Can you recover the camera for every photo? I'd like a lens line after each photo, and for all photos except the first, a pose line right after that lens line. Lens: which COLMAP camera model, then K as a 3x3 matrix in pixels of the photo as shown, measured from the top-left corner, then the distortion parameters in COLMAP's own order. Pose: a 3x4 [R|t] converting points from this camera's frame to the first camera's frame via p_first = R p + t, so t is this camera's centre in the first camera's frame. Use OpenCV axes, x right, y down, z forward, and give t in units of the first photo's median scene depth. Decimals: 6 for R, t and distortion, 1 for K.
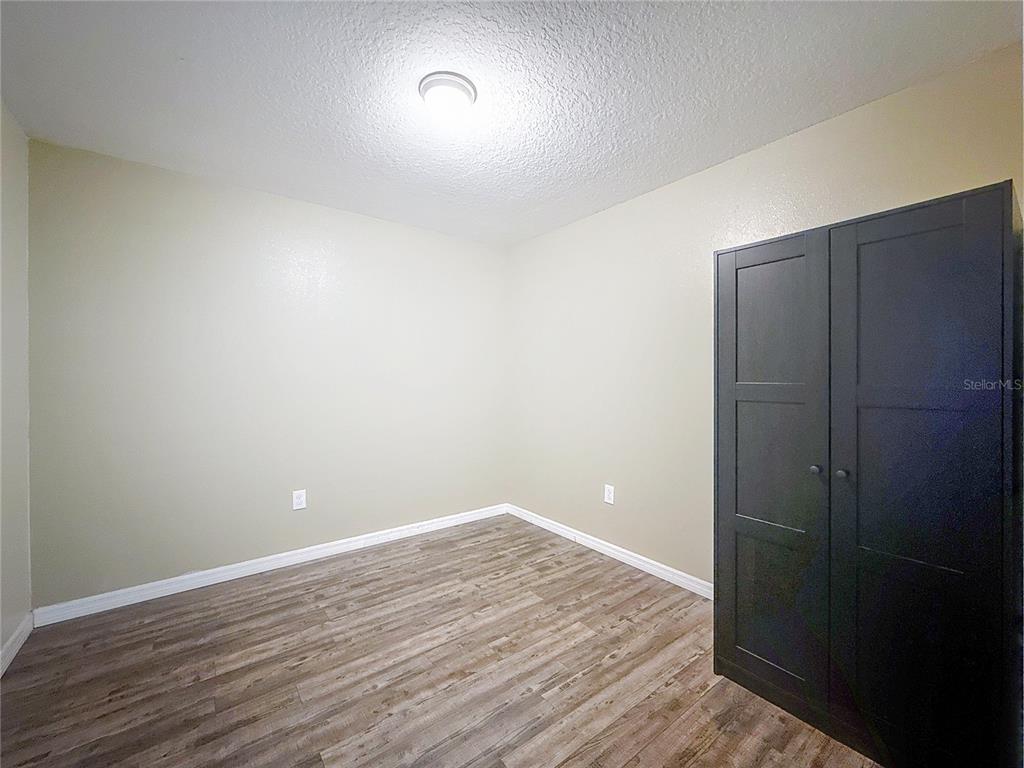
lens RADIAL K [[423.3, 0, 511.7], [0, 423.3, 377.9], [0, 0, 1]] dist [-0.001646, 0.000437]
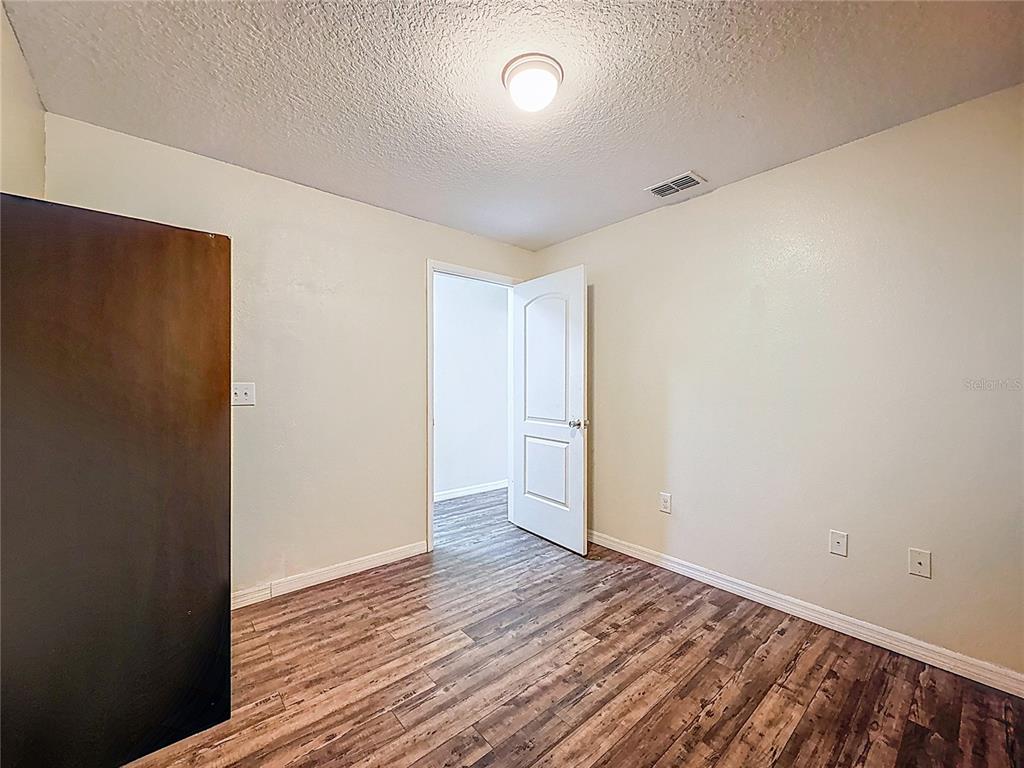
lens RADIAL K [[423.3, 0, 511.7], [0, 423.3, 377.9], [0, 0, 1]] dist [-0.001646, 0.000437]
pose [[-0.998241, -0.001444, -0.059268, -0.050415], [-0.001335, 0.999997, -0.001877, -0.006182], [0.059270, -0.001794, -0.998240, 1.934632]]
